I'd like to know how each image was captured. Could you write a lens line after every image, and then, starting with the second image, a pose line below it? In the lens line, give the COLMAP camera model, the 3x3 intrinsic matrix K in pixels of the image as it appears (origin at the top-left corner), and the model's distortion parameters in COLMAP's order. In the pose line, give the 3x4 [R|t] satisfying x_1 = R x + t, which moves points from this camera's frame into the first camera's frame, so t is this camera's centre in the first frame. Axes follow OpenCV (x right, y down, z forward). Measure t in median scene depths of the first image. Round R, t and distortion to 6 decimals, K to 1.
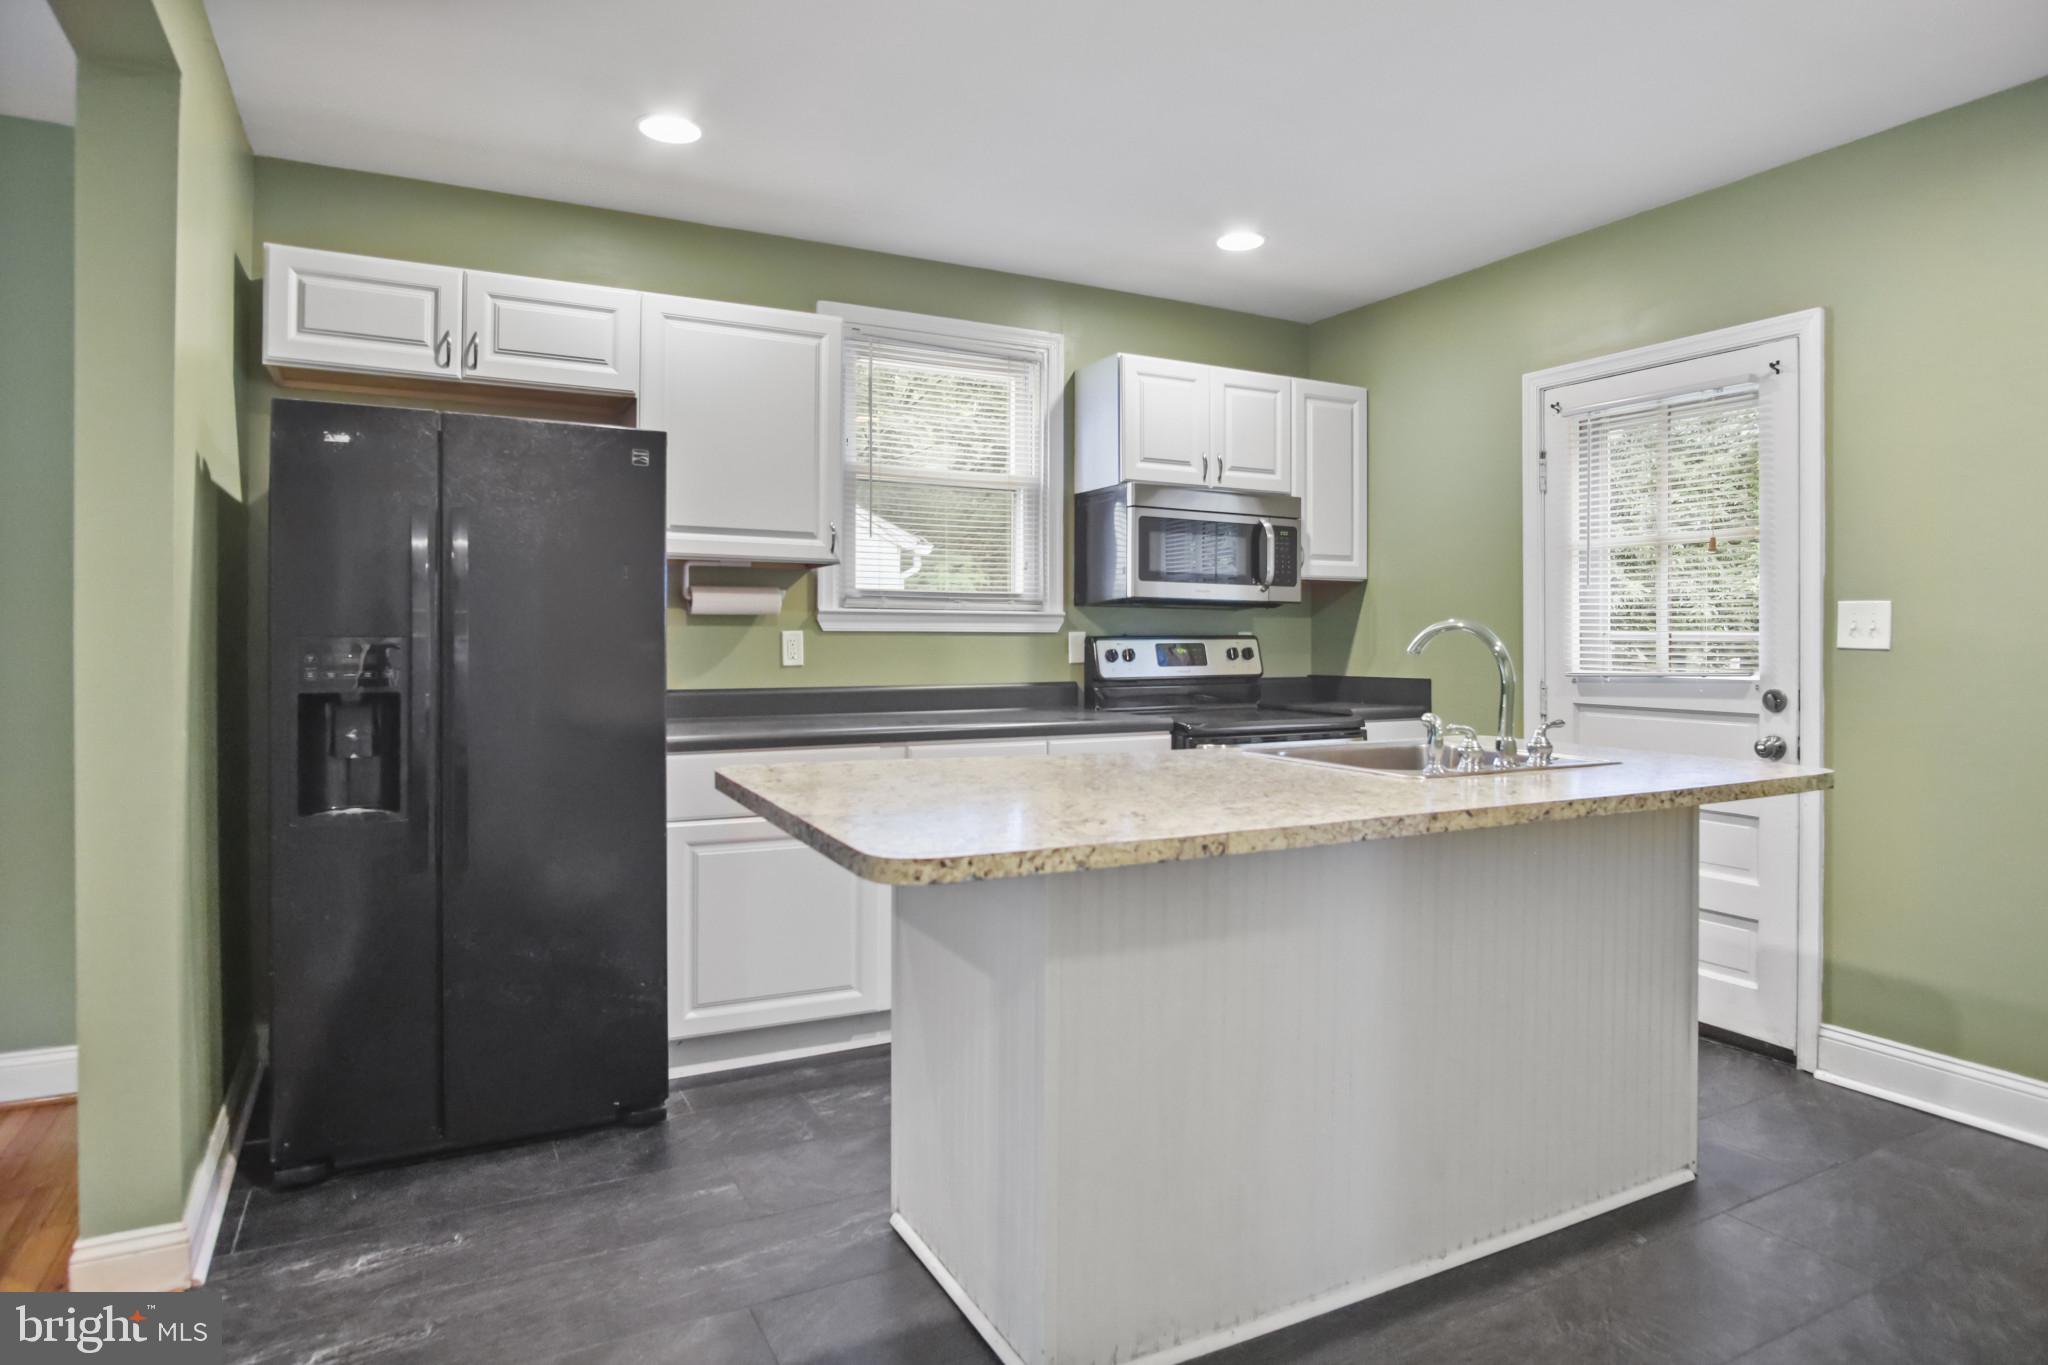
lens RADIAL K [[1180.0, 0, 1027.4], [0, 1180.0, 640.5], [0, 0, 1]] dist [-0.033805, 0.007851]
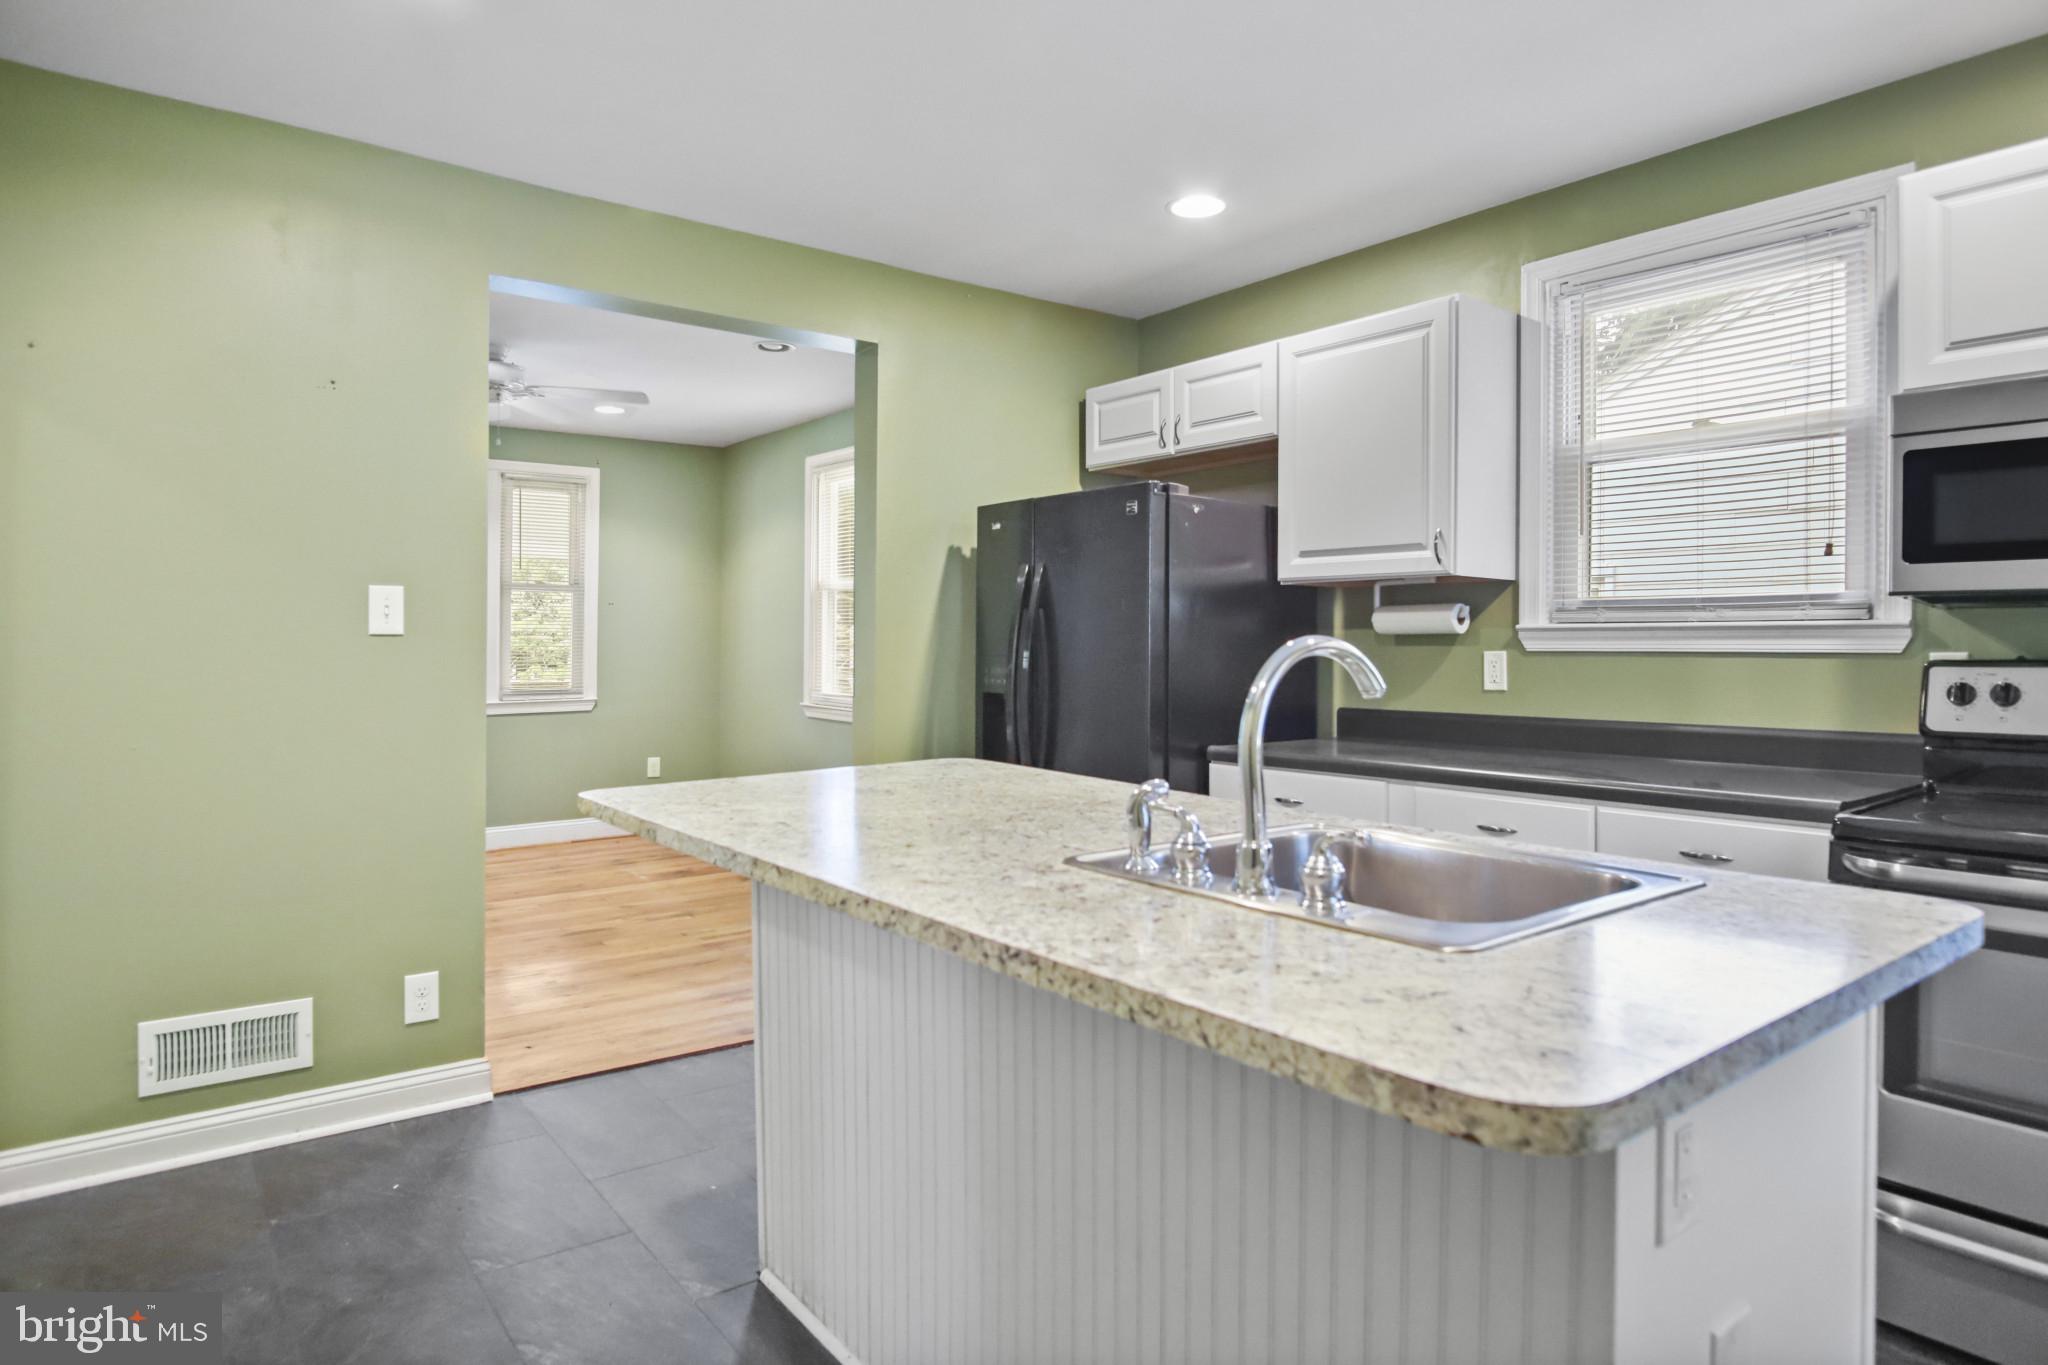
lens RADIAL K [[1180.0, 0, 1010.4], [0, 1180.0, 648.3], [0, 0, 1]] dist [-0.033805, 0.007851]
pose [[0.159173, -0.001641, -0.987249, 0.628742], [-0.004124, 0.999989, -0.002327, -0.006797], [0.987242, 0.004442, 0.159165, 0.517079]]
